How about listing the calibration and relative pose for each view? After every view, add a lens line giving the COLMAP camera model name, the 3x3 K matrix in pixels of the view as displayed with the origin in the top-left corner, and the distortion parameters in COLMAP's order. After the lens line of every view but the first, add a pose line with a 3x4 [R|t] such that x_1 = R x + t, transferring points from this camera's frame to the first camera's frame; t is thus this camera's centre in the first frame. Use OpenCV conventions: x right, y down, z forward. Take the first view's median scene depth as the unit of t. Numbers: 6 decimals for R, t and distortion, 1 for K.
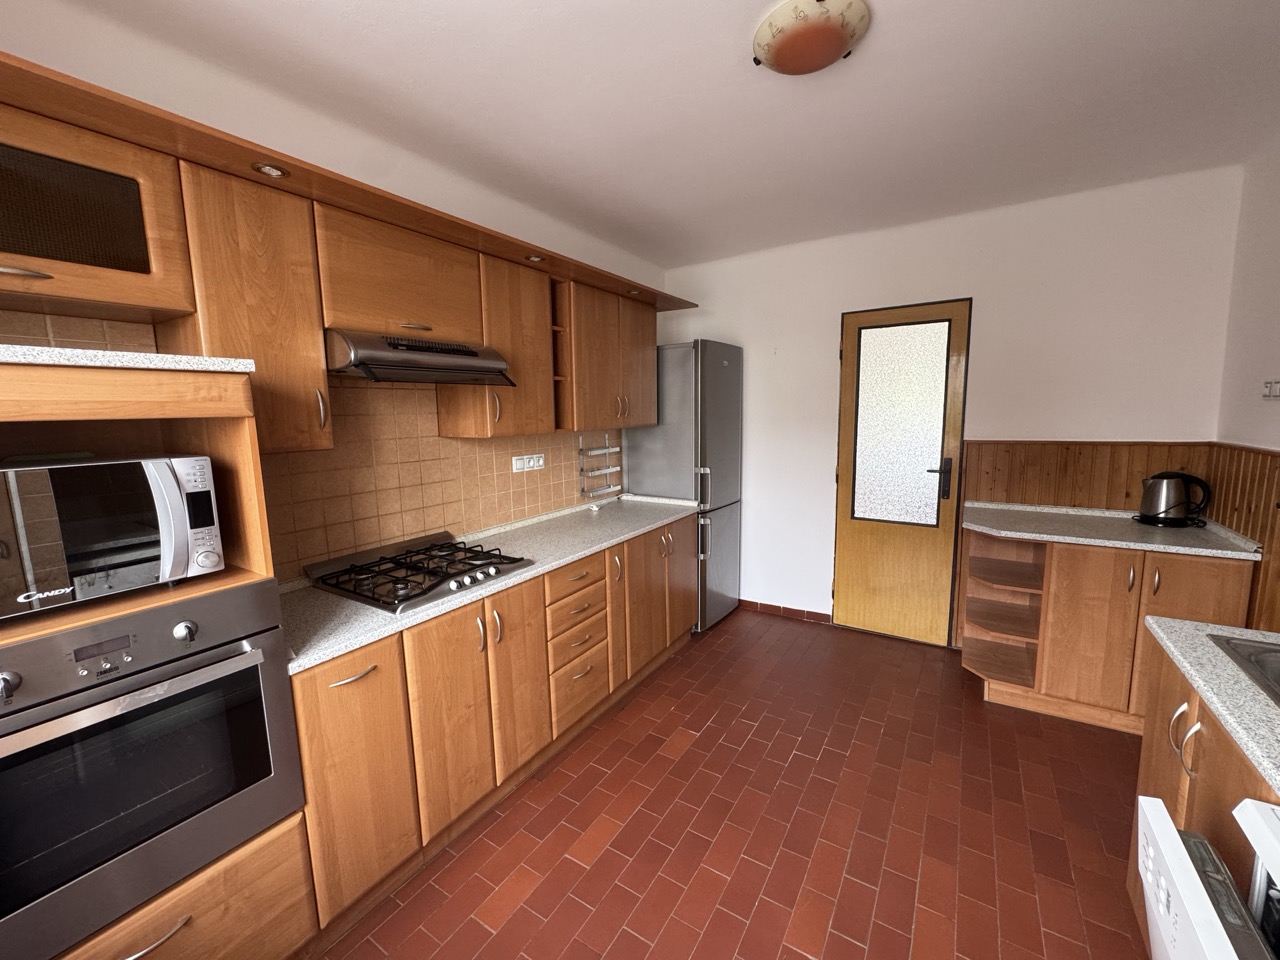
lens RADIAL K [[509.8, 0, 636.8], [0, 509.8, 479.1], [0, 0, 1]] dist [-0.001977, 0.000271]
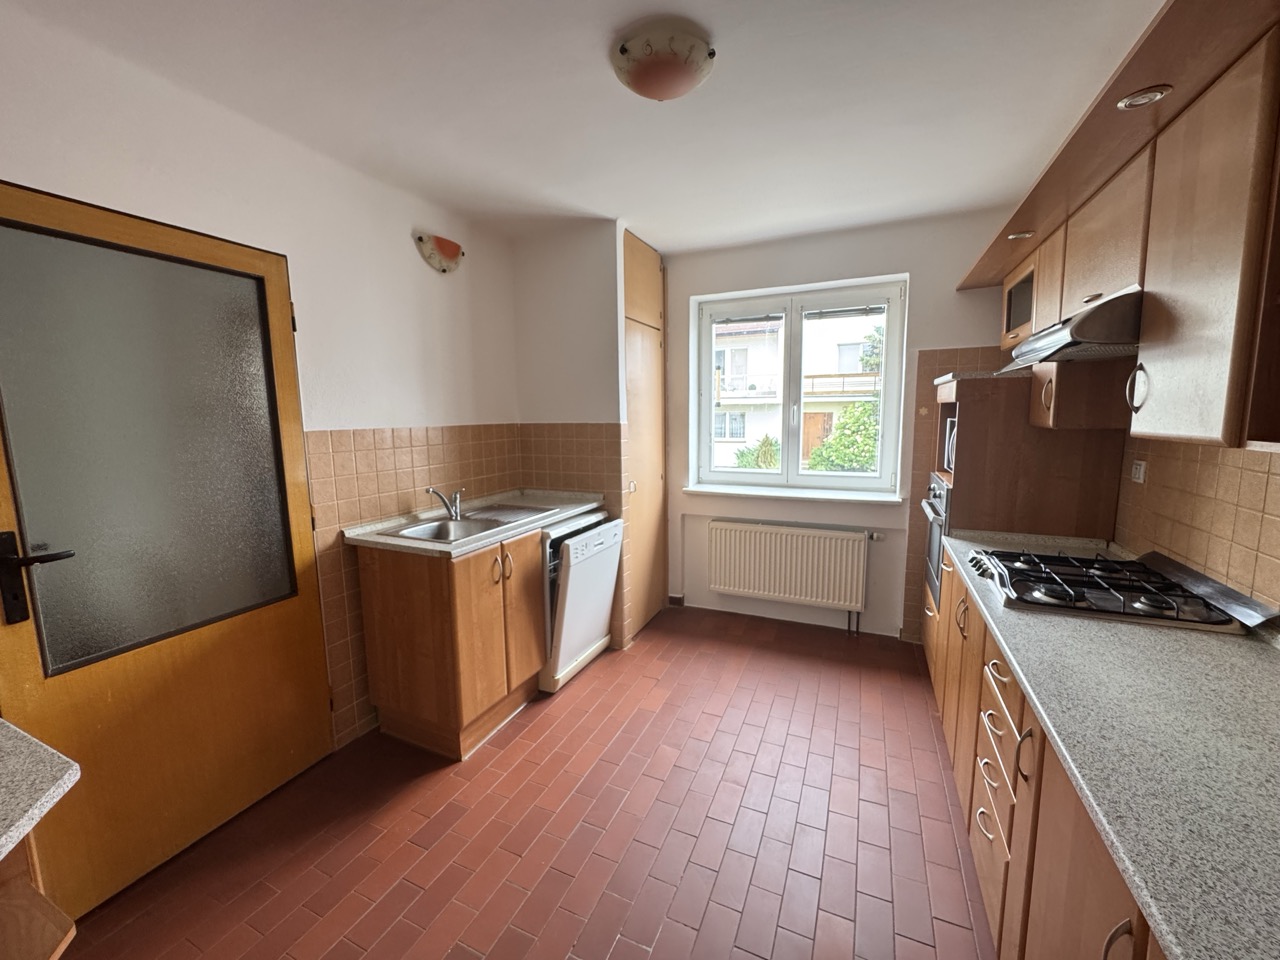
lens RADIAL K [[509.8, 0, 636.8], [0, 509.8, 479.1], [0, 0, 1]] dist [-0.001977, 0.000271]
pose [[-0.987276, 0.059873, -0.147311, 0.401068], [0.018648, 0.963607, 0.266673, -0.207641], [0.157917, 0.260533, -0.952463, 1.500771]]
